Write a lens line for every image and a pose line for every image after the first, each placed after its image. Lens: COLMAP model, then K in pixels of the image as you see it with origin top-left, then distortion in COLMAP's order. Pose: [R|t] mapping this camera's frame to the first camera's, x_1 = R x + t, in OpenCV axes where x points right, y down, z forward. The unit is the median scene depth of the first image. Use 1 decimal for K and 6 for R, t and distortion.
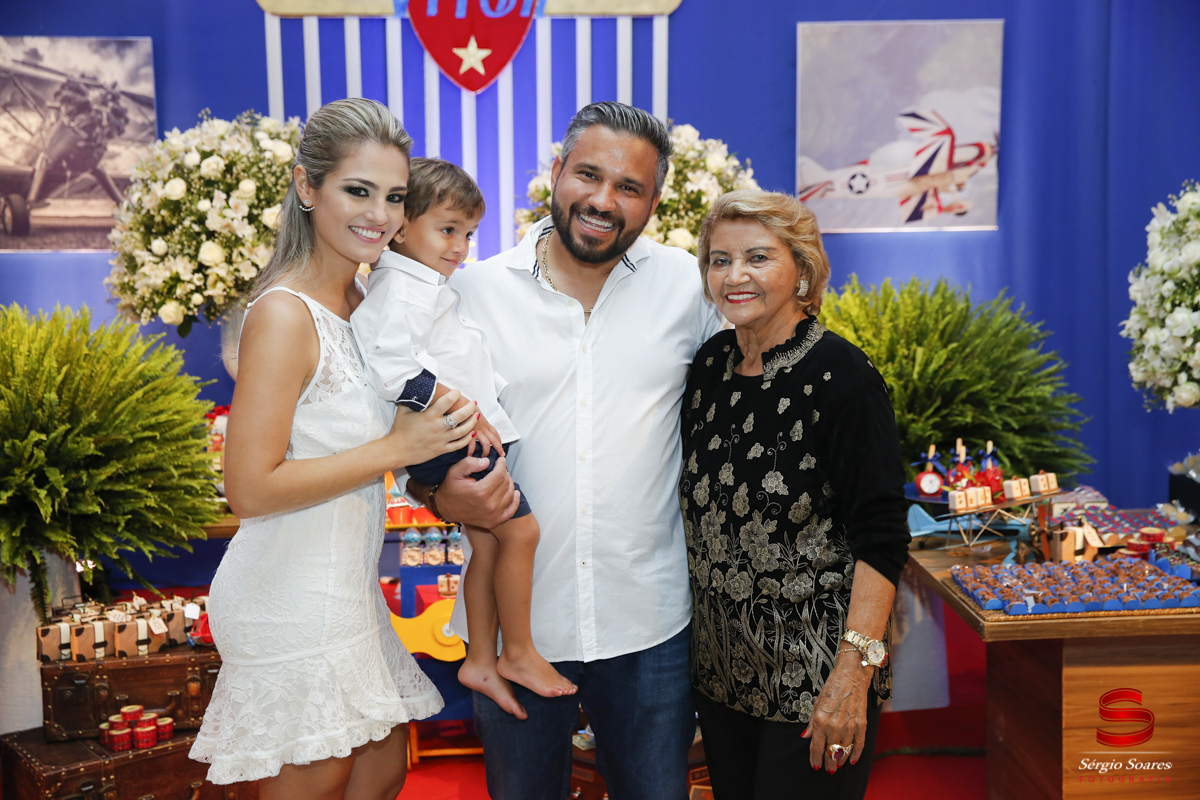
lens RADIAL K [[1723.3, 0, 600.0], [0, 1723.3, 400.0], [0, 0, 1]] dist [0.008743, 0.018847]
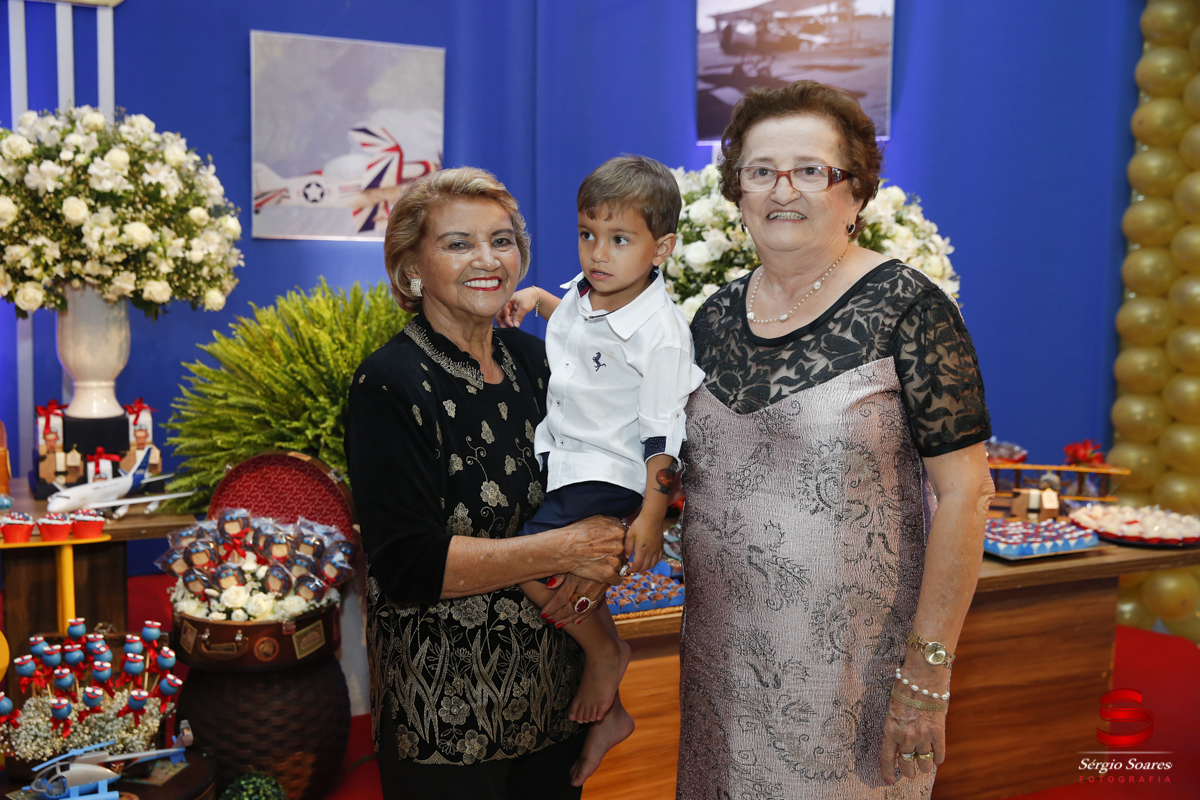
lens RADIAL K [[1327.2, 0, 600.0], [0, 1327.2, 400.0], [0, 0, 1]] dist [0.042474, 0.022514]
pose [[0.920887, -0.009342, 0.389717, -0.005569], [0.006794, 0.999946, 0.007915, -0.006745], [-0.389770, -0.004641, 0.920901, 0.227408]]
